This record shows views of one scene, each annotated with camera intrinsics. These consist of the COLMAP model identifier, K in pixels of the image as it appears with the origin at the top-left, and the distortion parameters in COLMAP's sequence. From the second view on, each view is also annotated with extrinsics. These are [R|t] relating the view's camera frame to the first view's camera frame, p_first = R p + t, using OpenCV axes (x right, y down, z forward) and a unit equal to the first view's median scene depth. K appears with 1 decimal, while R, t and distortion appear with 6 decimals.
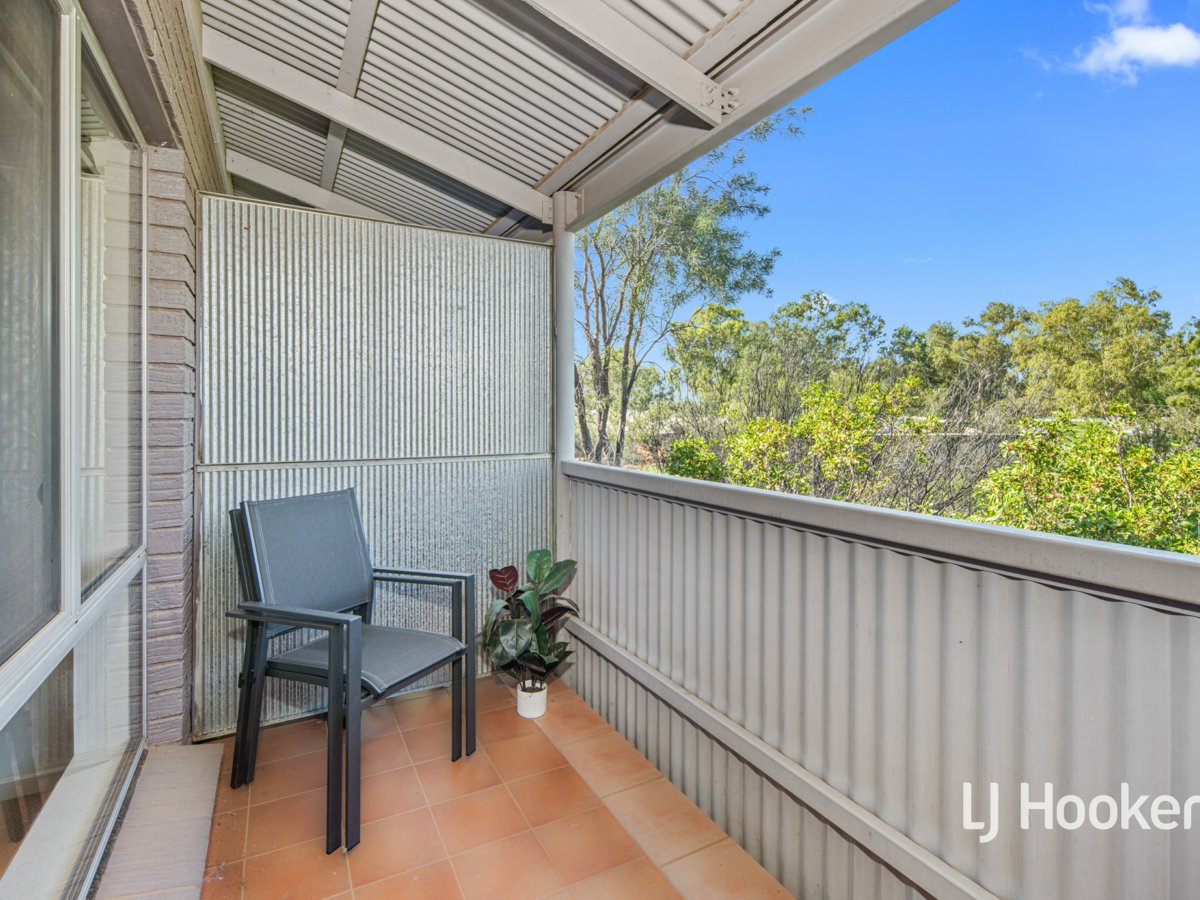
lens RADIAL K [[604.1, 0, 599.3], [0, 604.1, 432.7], [0, 0, 1]] dist [-0.000174, 0.000106]
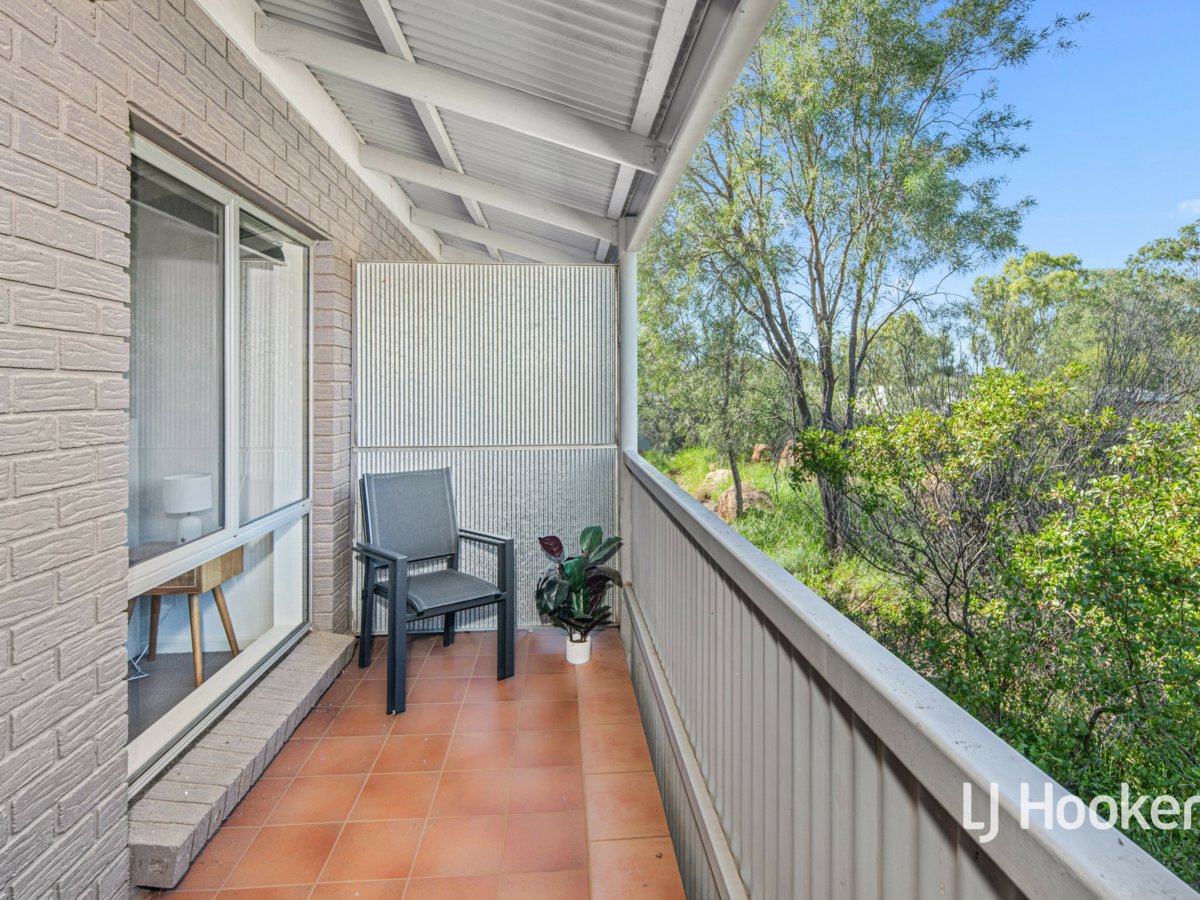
lens RADIAL K [[649.8, 0, 603.0], [0, 649.8, 409.3], [0, 0, 1]] dist [-0.001545, 0.000133]
pose [[0.912157, 0.007392, -0.409775, 0.481608], [-0.008140, 0.999967, -0.000079, -0.038977], [0.409761, 0.003407, 0.912187, -0.169288]]
